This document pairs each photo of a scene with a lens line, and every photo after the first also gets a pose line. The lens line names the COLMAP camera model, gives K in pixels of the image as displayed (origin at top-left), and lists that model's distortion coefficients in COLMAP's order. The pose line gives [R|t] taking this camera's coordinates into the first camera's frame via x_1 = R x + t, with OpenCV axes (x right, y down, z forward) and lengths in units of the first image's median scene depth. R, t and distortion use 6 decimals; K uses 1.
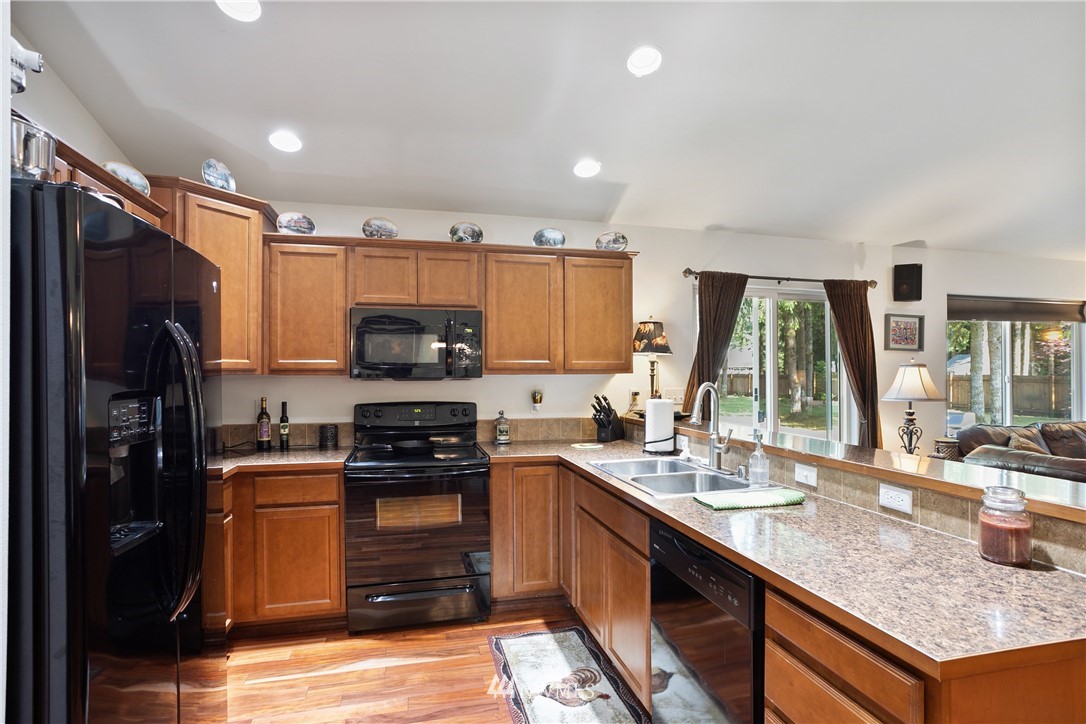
lens RADIAL K [[538.7, 0, 548.7], [0, 538.7, 369.6], [0, 0, 1]] dist [-0.057218, 0.032356]
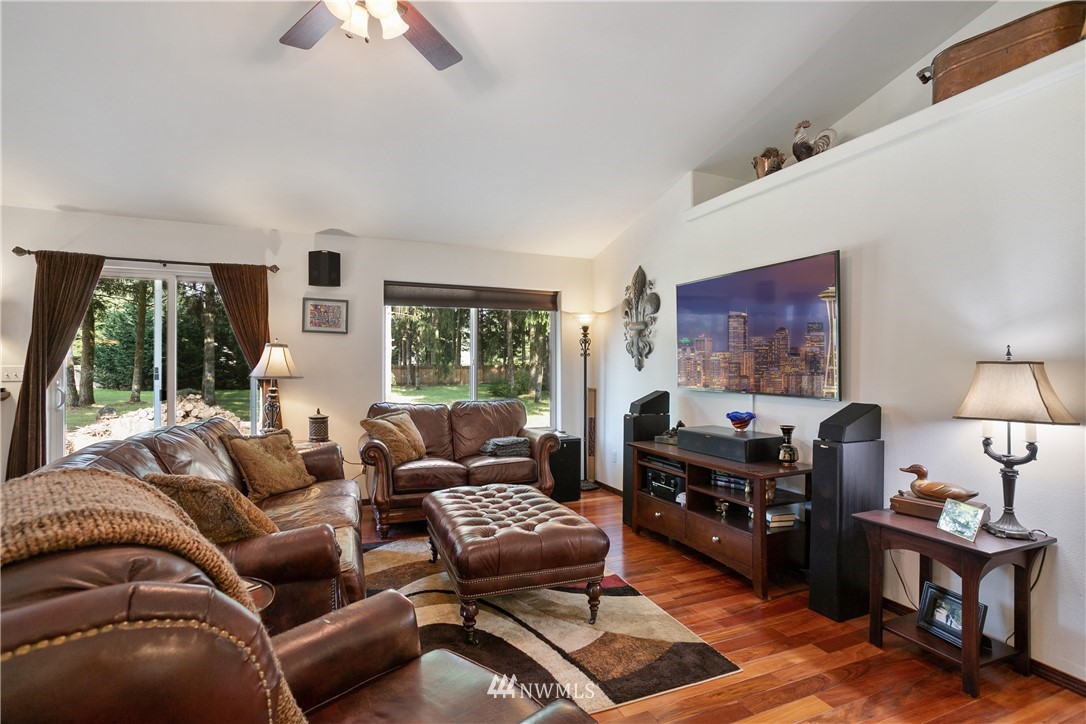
lens RADIAL K [[526.4, 0, 546.8], [0, 526.4, 360.7], [0, 0, 1]] dist [-0.054995, 0.026102]
pose [[0.987504, 0.006444, 0.157460, 1.269836], [-0.006596, 0.999978, 0.000441, 0.021012], [-0.157454, -0.001474, 0.987525, -0.128320]]
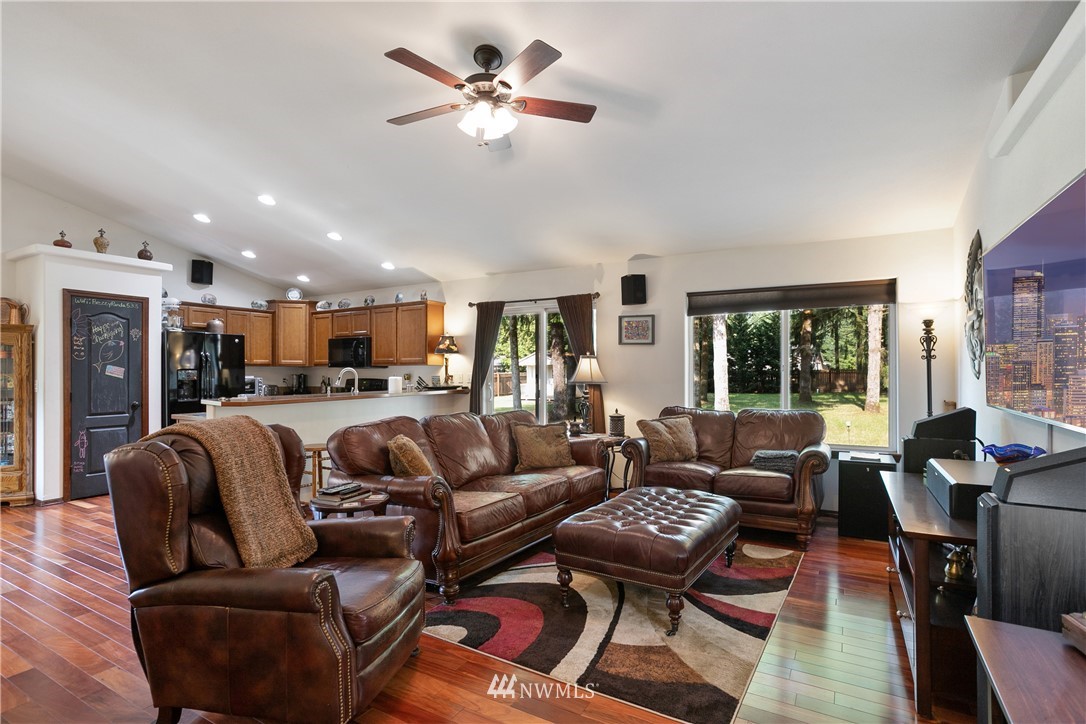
lens RADIAL K [[538.7, 0, 548.7], [0, 538.7, 369.6], [0, 0, 1]] dist [-0.057218, 0.032356]
pose [[0.715922, -0.001690, -0.698179, 1.876064], [0.007193, 0.999962, 0.004955, 0.019070], [0.698144, -0.008570, 0.715907, -0.049910]]
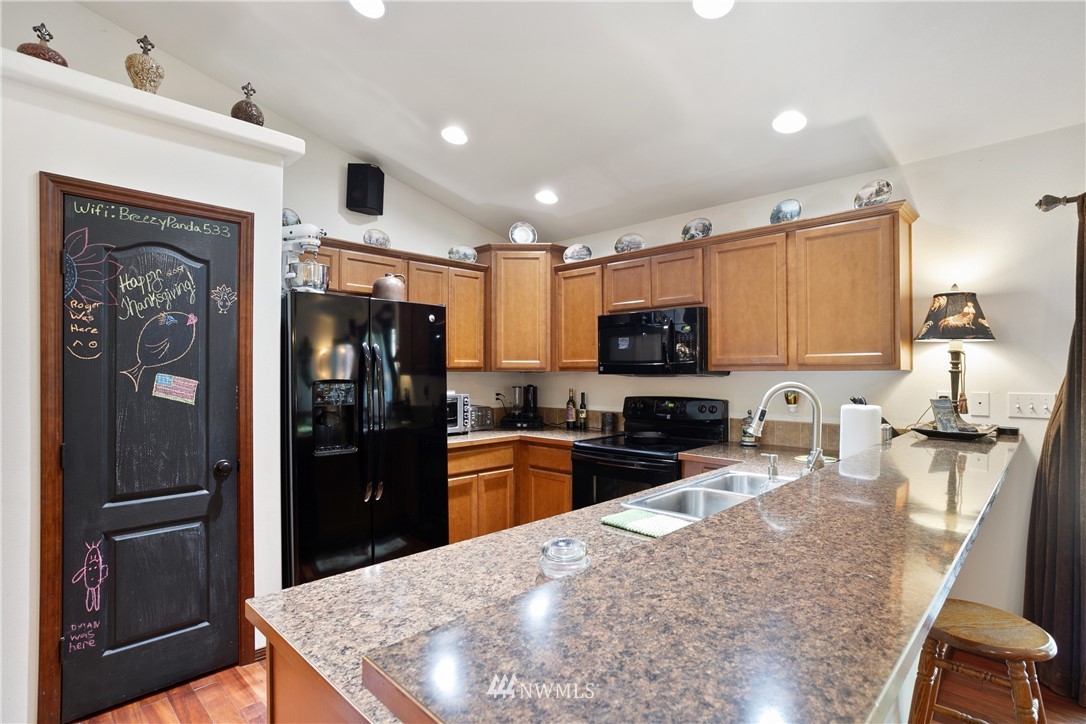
lens RADIAL K [[538.7, 0, 548.7], [0, 538.7, 369.6], [0, 0, 1]] dist [-0.057218, 0.032356]
pose [[0.528521, -0.002212, -0.848917, 0.542954], [0.008514, 0.999960, 0.002695, 0.001287], [0.848878, -0.008652, 0.528519, 0.236627]]
